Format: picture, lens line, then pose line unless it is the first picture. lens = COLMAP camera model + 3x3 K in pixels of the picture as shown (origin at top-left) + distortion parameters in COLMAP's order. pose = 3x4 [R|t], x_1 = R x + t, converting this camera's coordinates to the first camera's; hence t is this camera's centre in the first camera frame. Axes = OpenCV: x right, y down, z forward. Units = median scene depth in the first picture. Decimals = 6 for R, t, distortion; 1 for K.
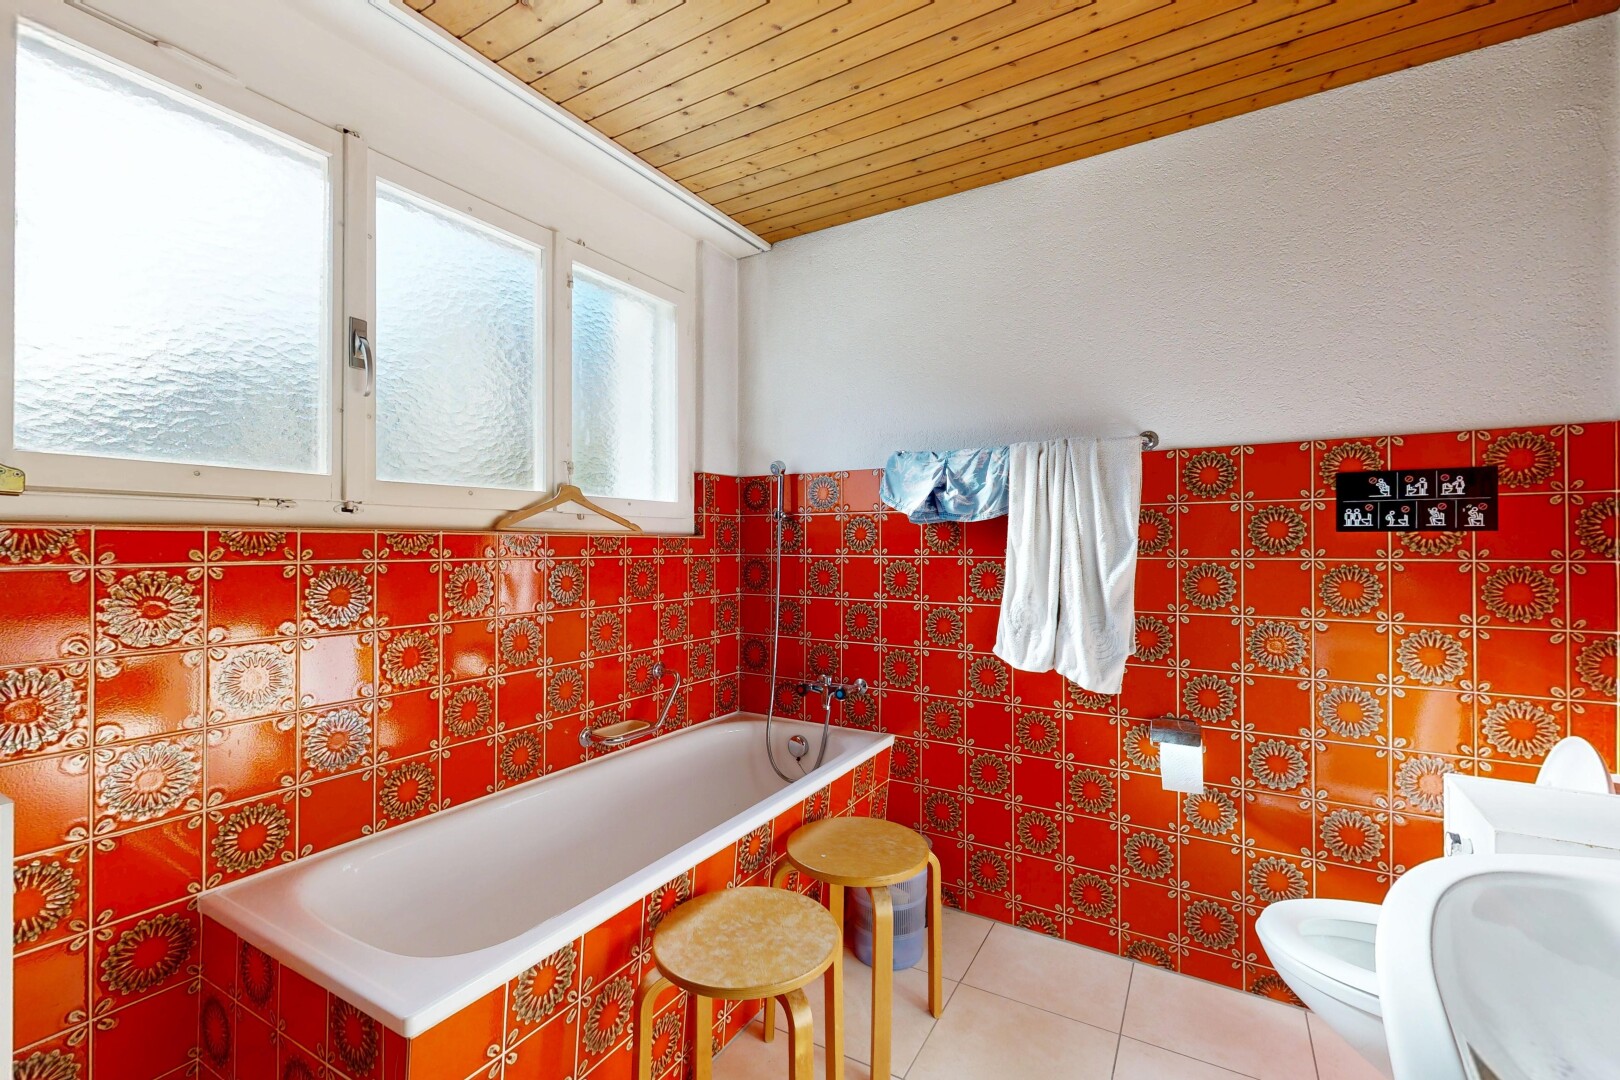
lens RADIAL K [[700.3, 0, 805.0], [0, 700.3, 543.9], [0, 0, 1]] dist [0.000136, 0.000024]
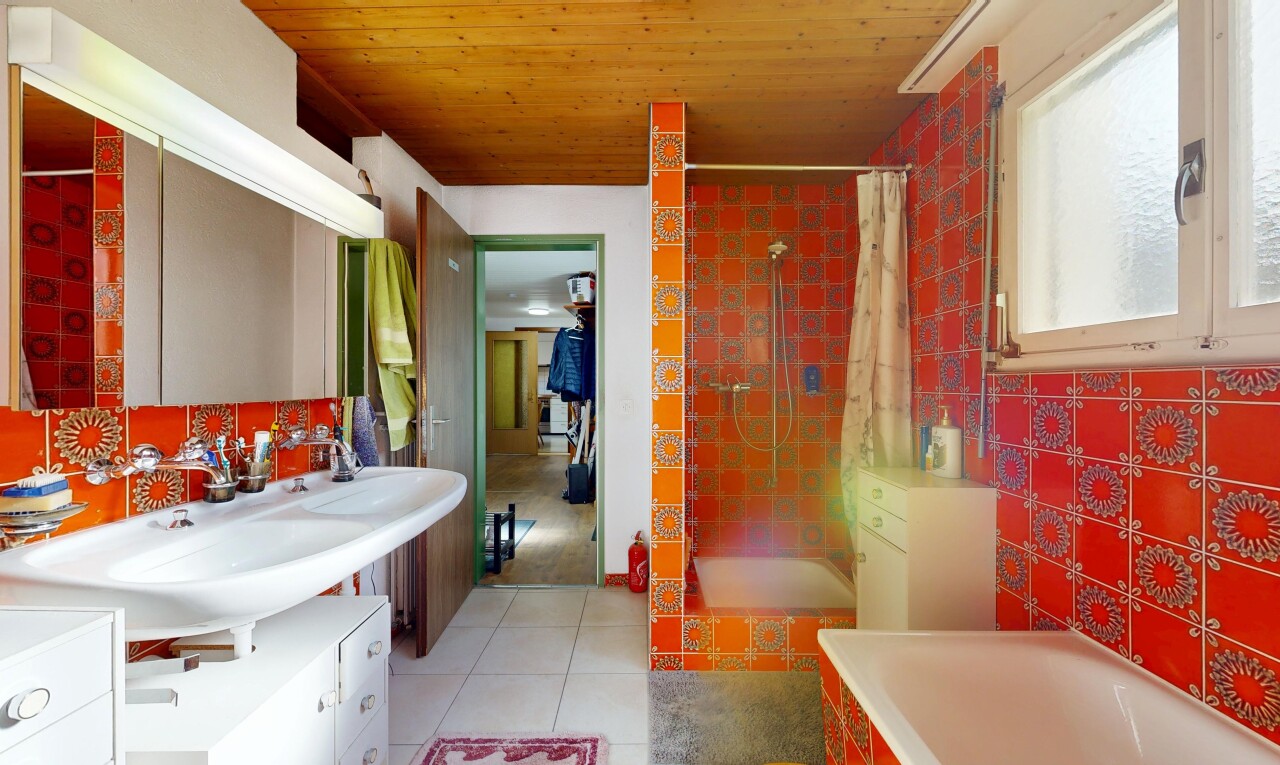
lens RADIAL K [[501.5, 0, 638.7], [0, 501.5, 383.0], [0, 0, 1]] dist [0.001099, 0.000086]
pose [[-0.866955, 0.001292, -0.498384, 0.349467], [0.004247, 0.999979, -0.004794, 0.001332], [0.498368, -0.006273, -0.866943, 1.234621]]
